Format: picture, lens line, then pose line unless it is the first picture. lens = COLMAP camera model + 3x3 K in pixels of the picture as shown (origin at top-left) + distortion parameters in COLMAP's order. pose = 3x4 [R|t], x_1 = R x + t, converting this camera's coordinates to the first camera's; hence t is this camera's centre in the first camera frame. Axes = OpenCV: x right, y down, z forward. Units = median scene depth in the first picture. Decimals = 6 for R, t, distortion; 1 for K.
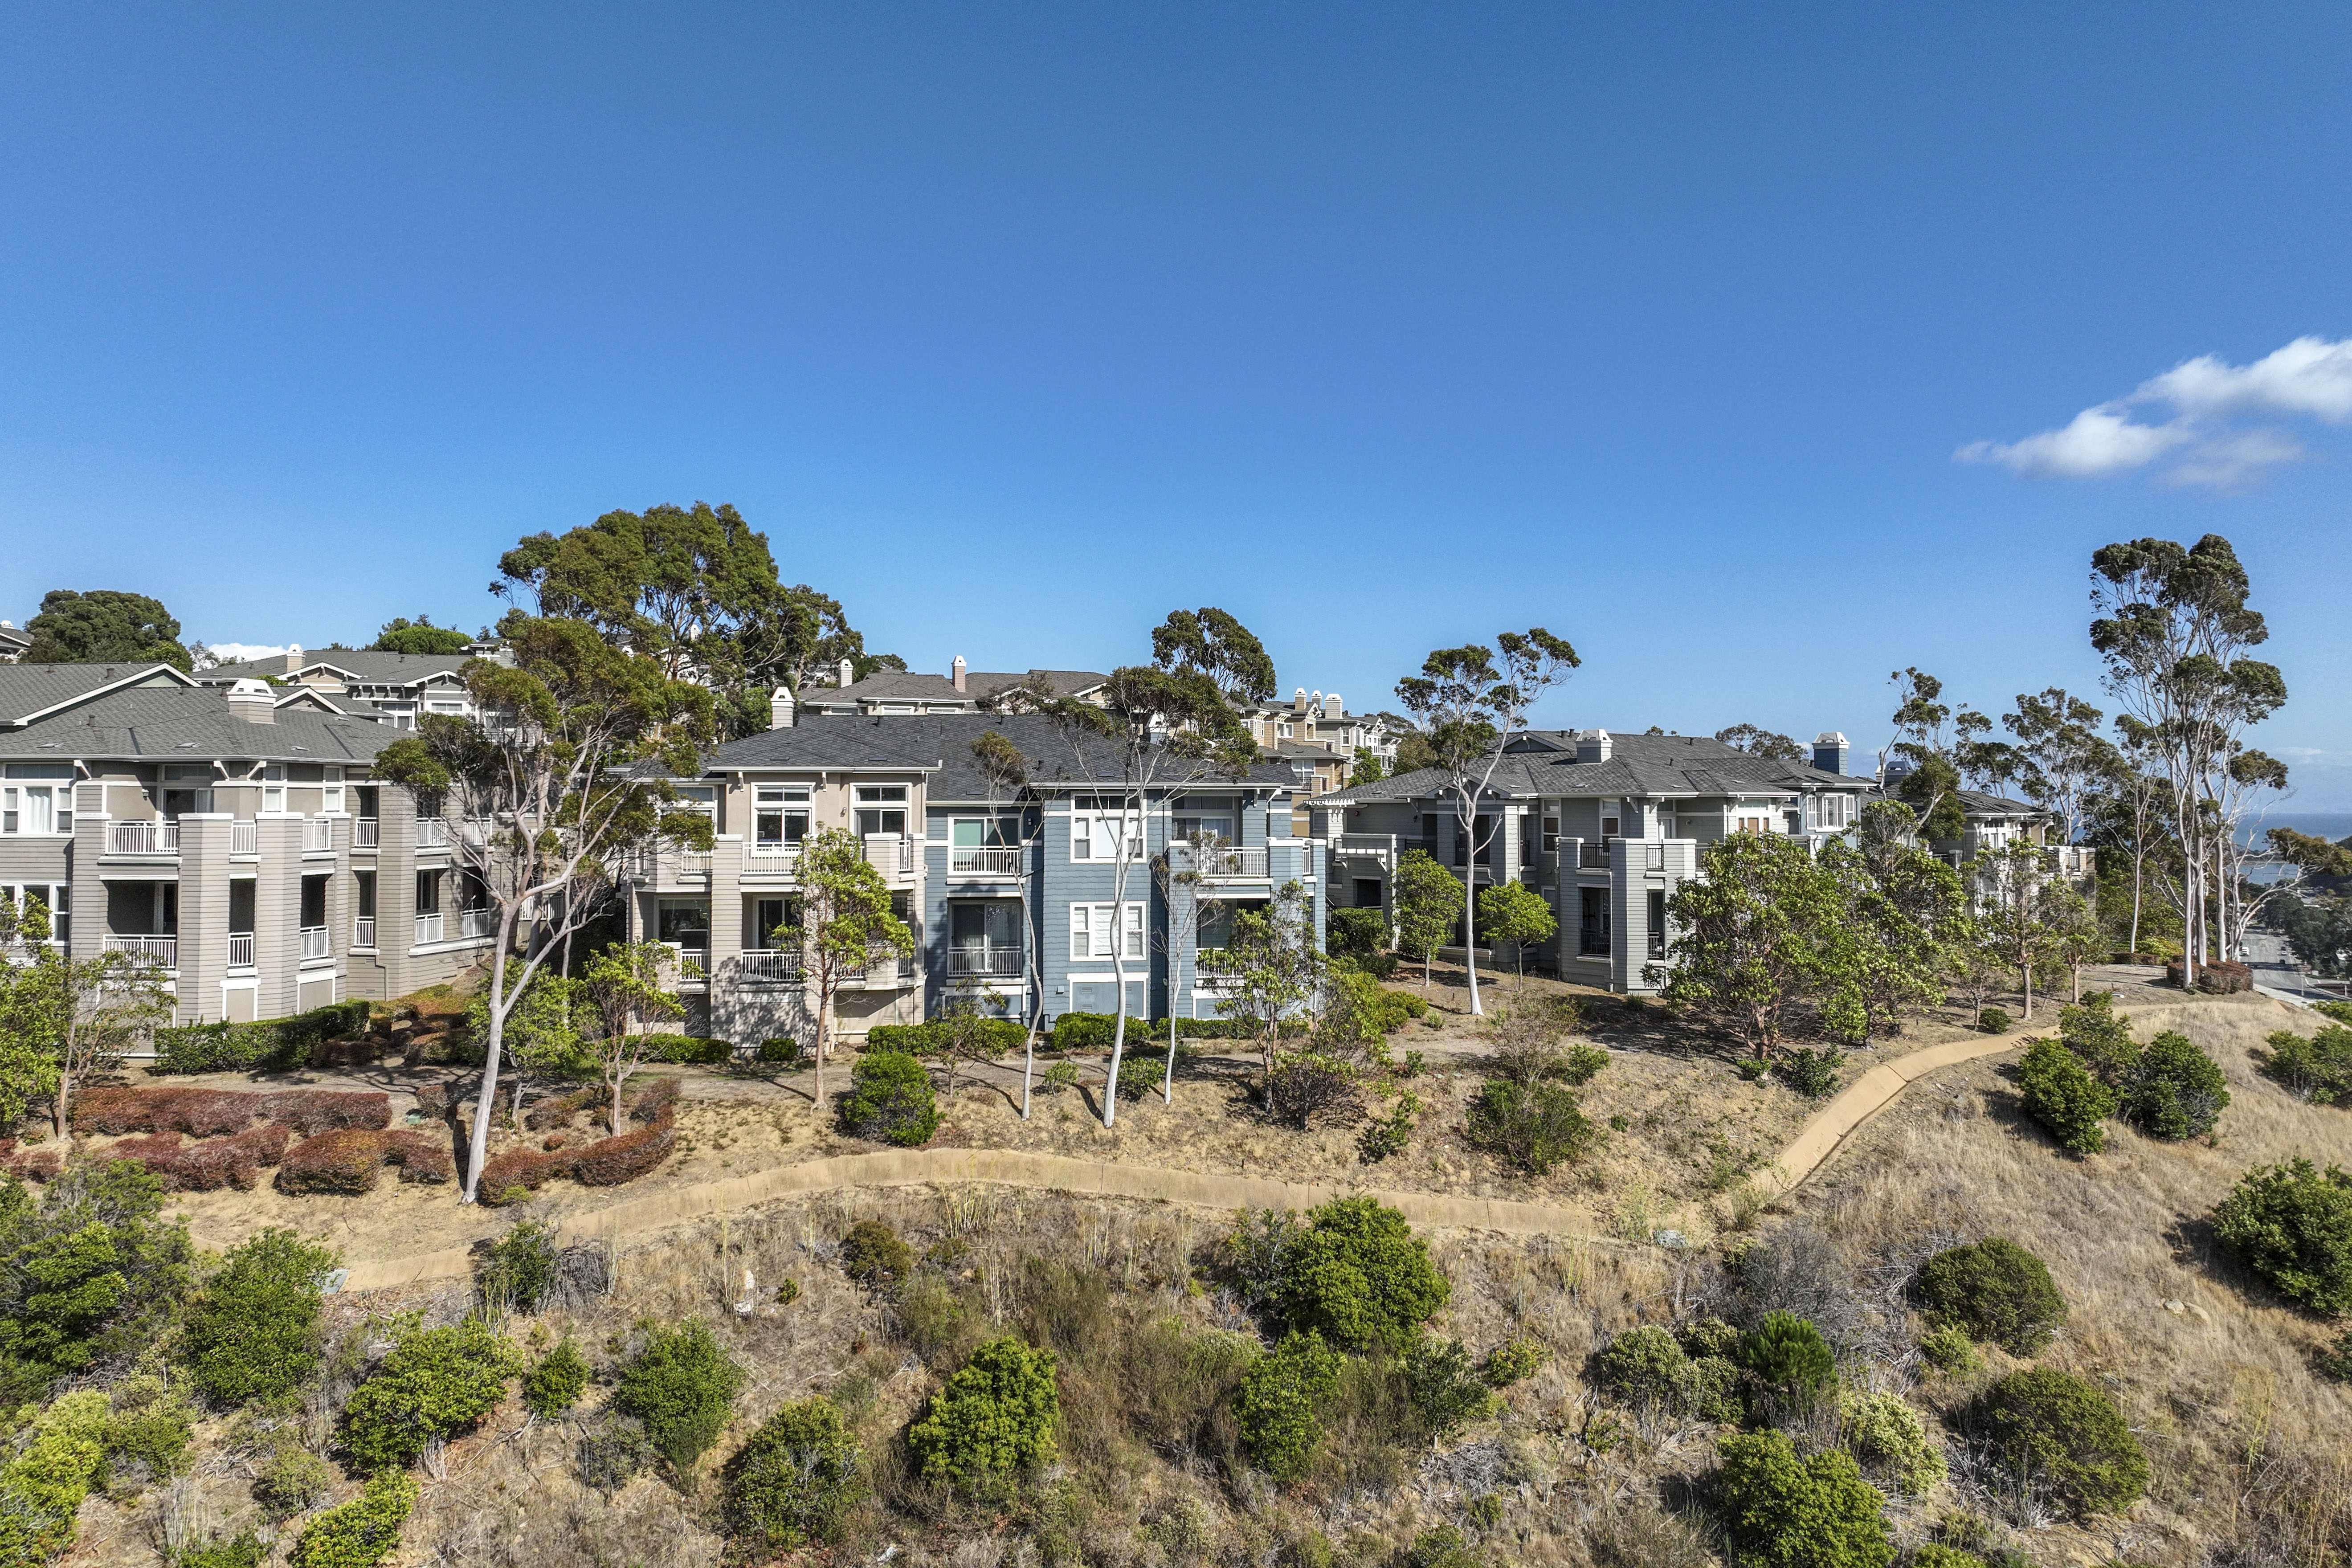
lens RADIAL K [[1649.3, 0, 1161.0], [0, 1649.3, 814.7], [0, 0, 1]] dist [0.003220, 0.006495]
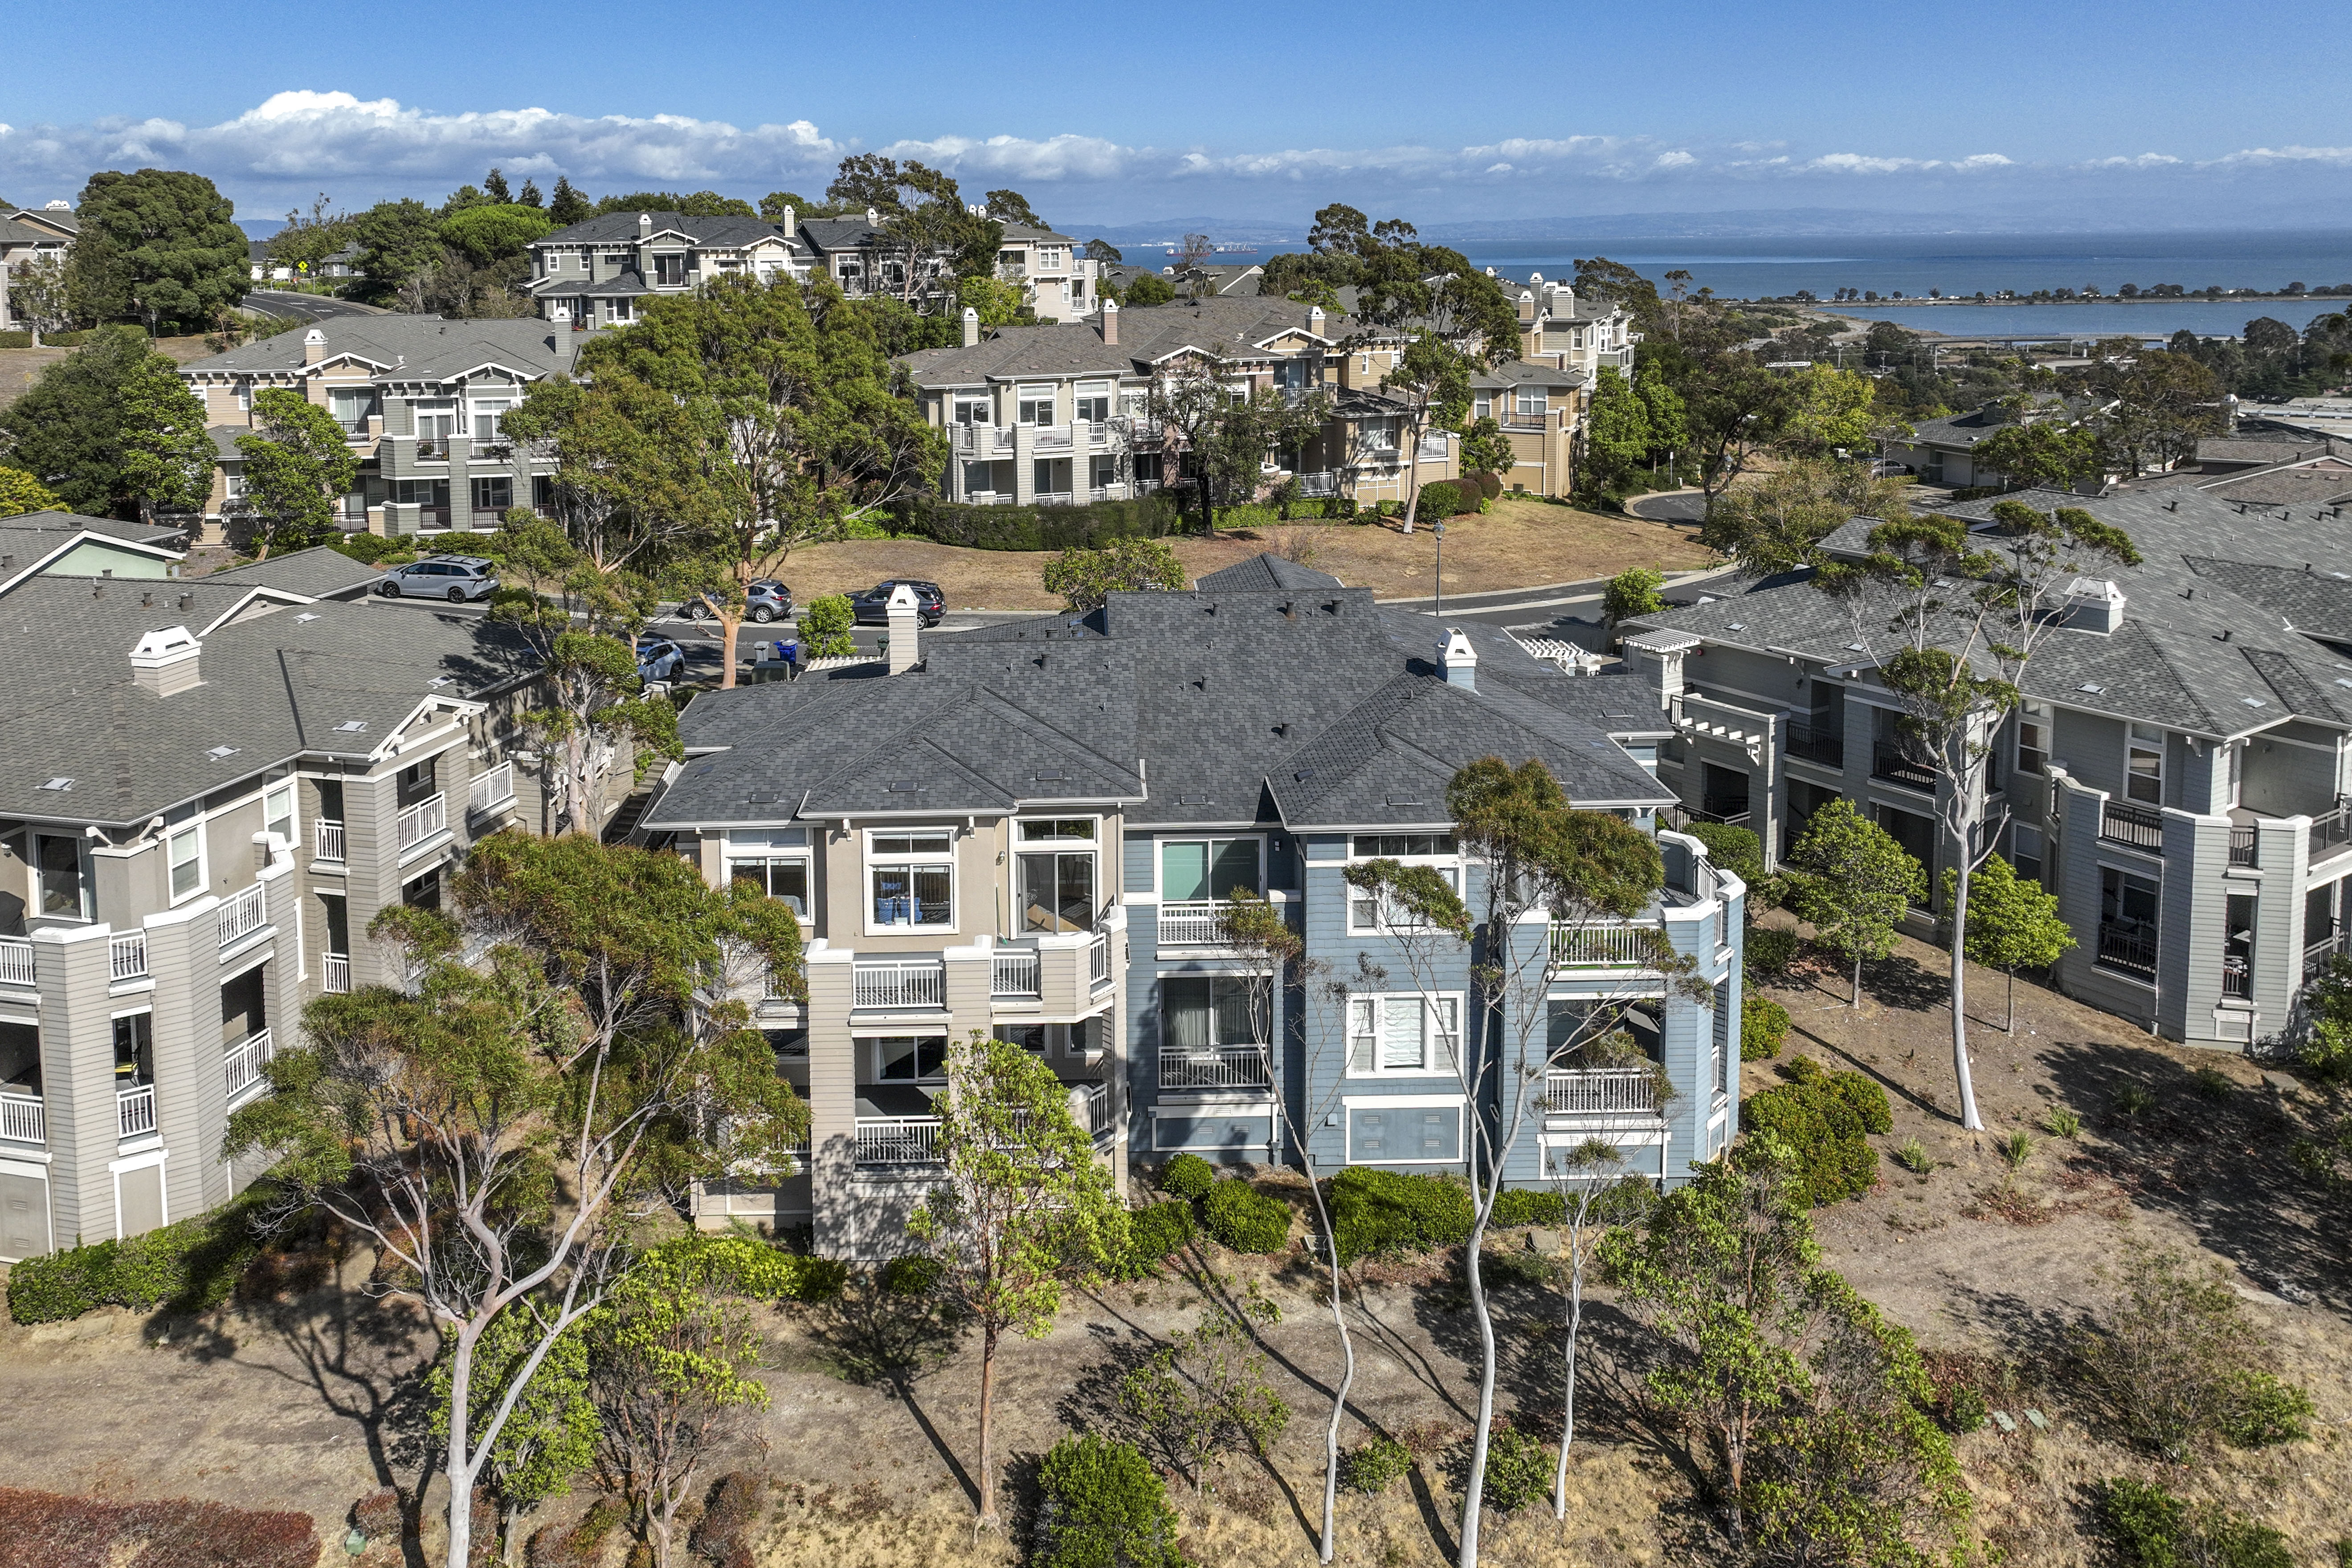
lens RADIAL K [[1713.5, 0, 1064.6], [0, 1713.5, 484.8], [0, 0, 1]] dist [-0.002988, 0.006428]
pose [[0.992056, -0.002091, -0.125782, -0.096844], [0.018760, 0.991140, 0.131487, -0.285445], [0.124392, -0.132802, 0.983306, 0.422616]]
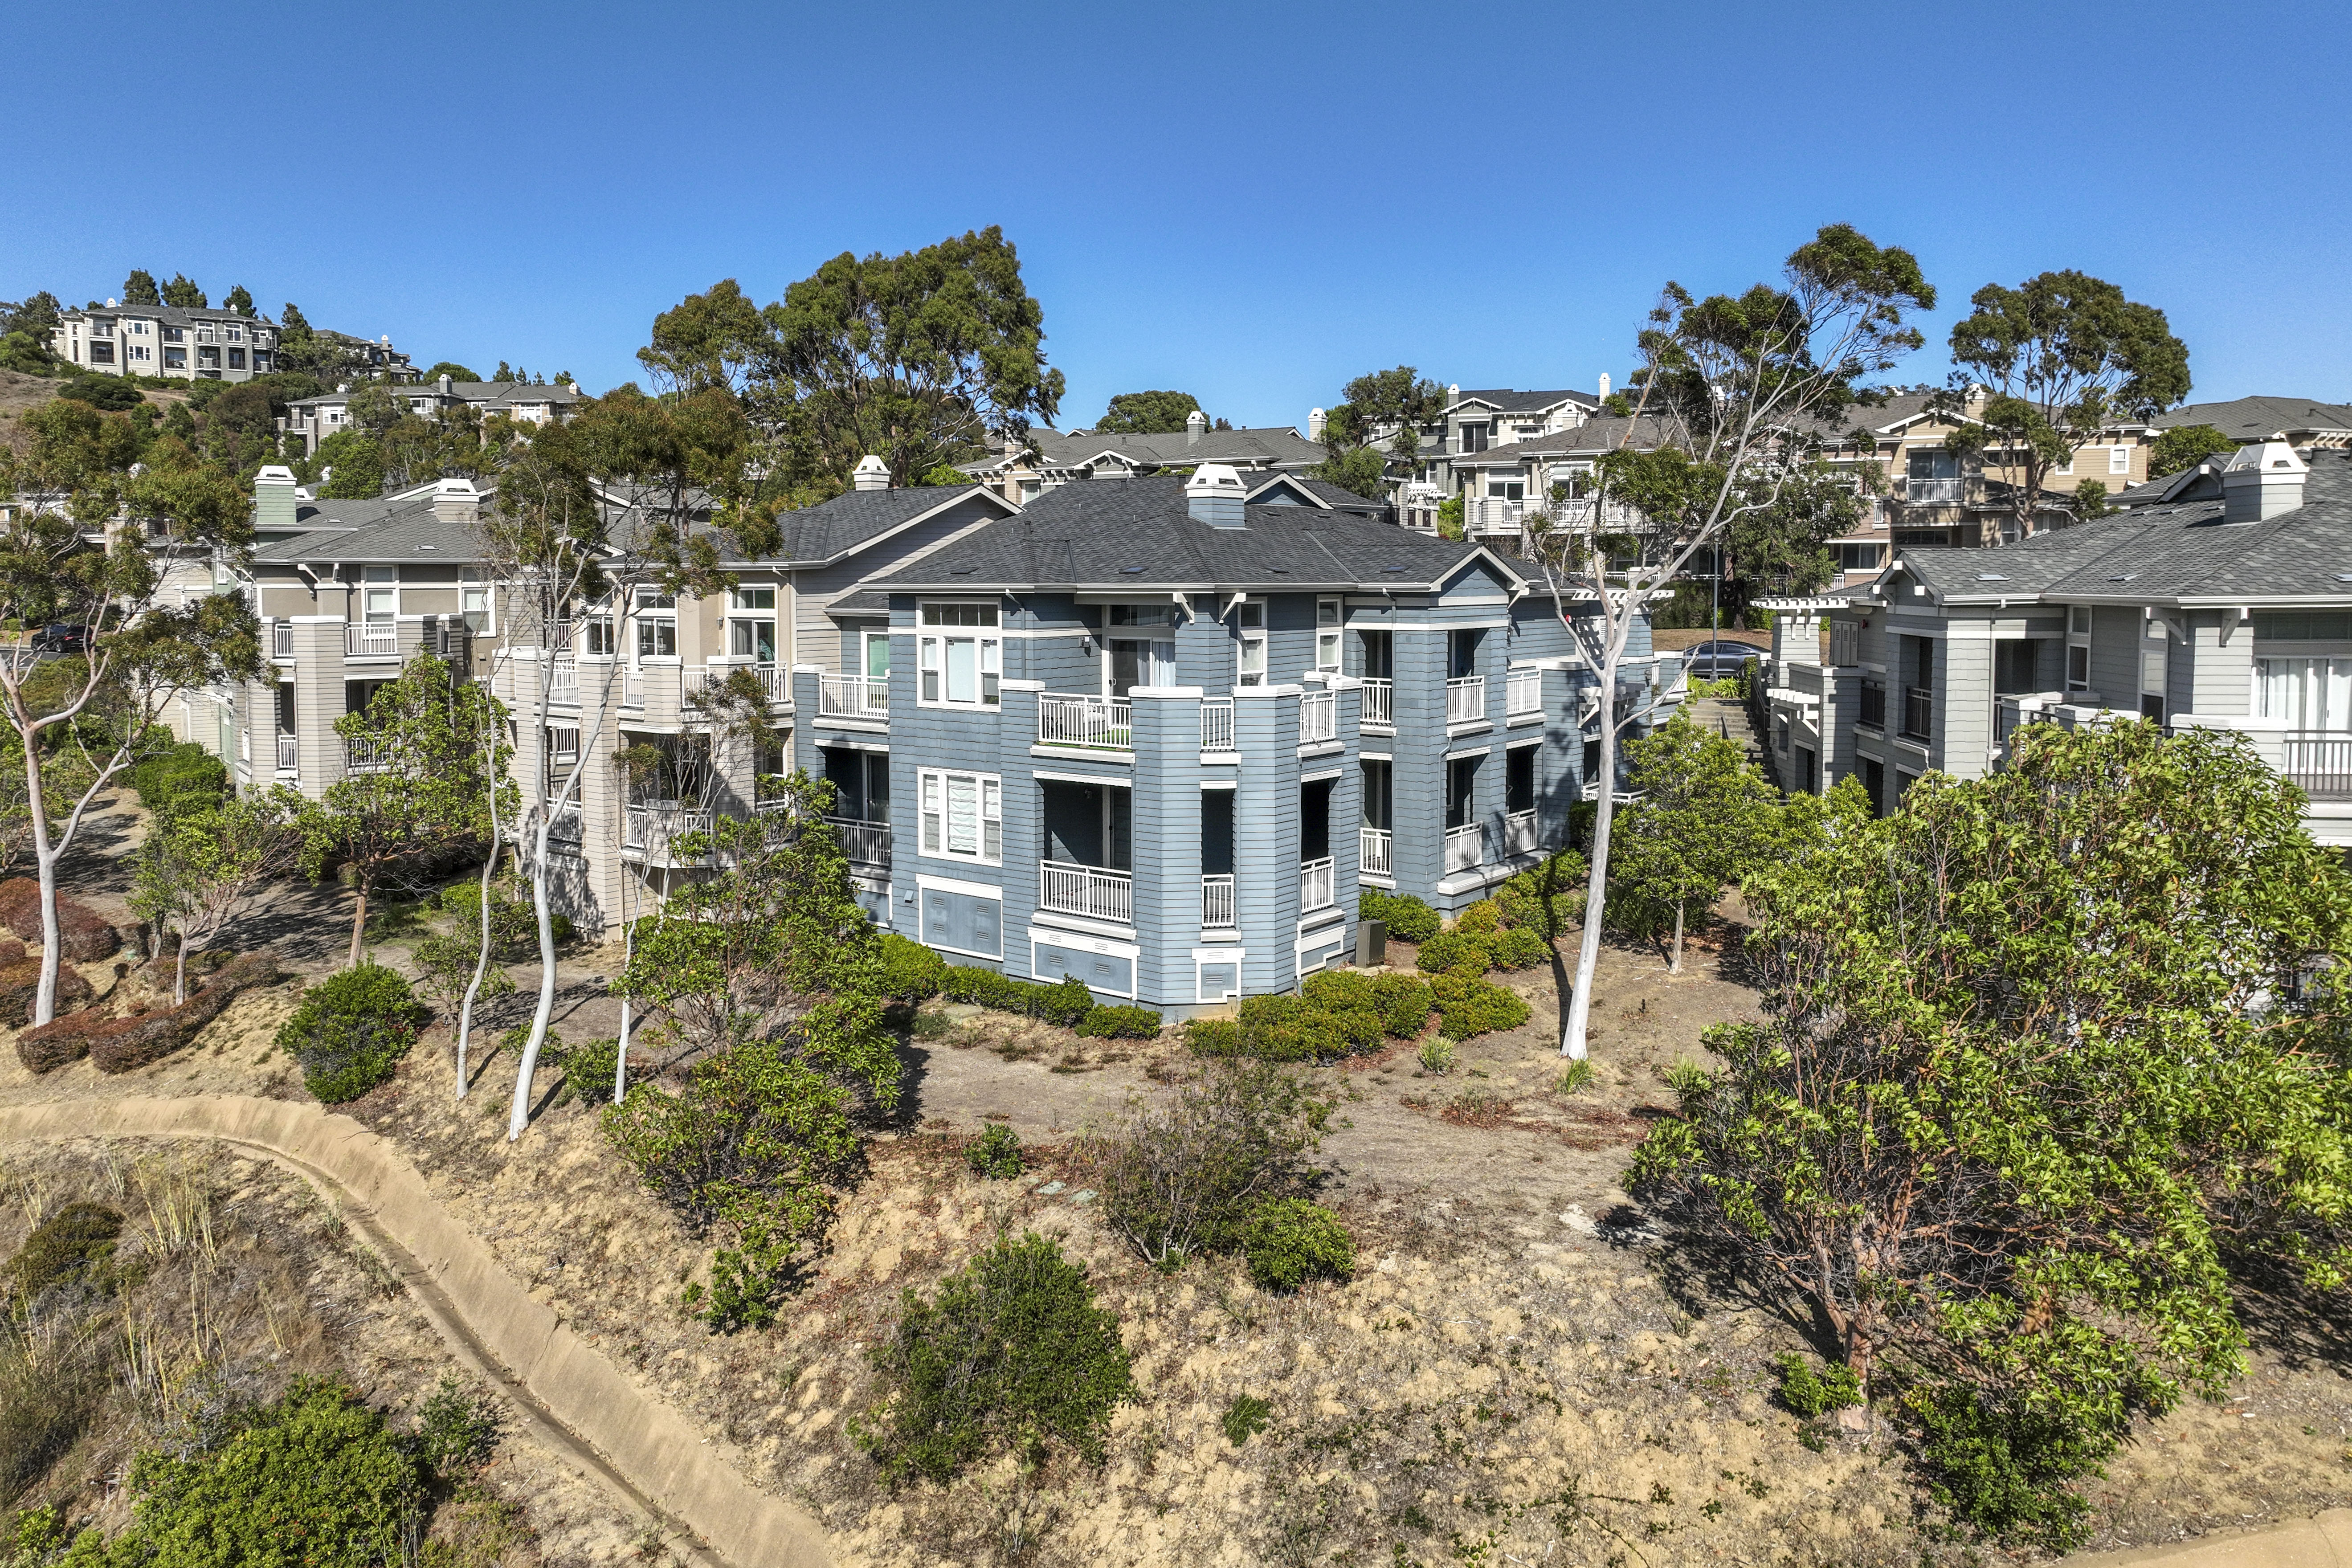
lens RADIAL K [[1659.7, 0, 1114.9], [0, 1659.7, 684.1], [0, 0, 1]] dist [0.000066, 0.005030]
pose [[0.689379, 0.044015, -0.723063, 0.575074], [0.000443, 0.998127, 0.061181, -0.024197], [0.724401, -0.042497, 0.688068, 0.729669]]
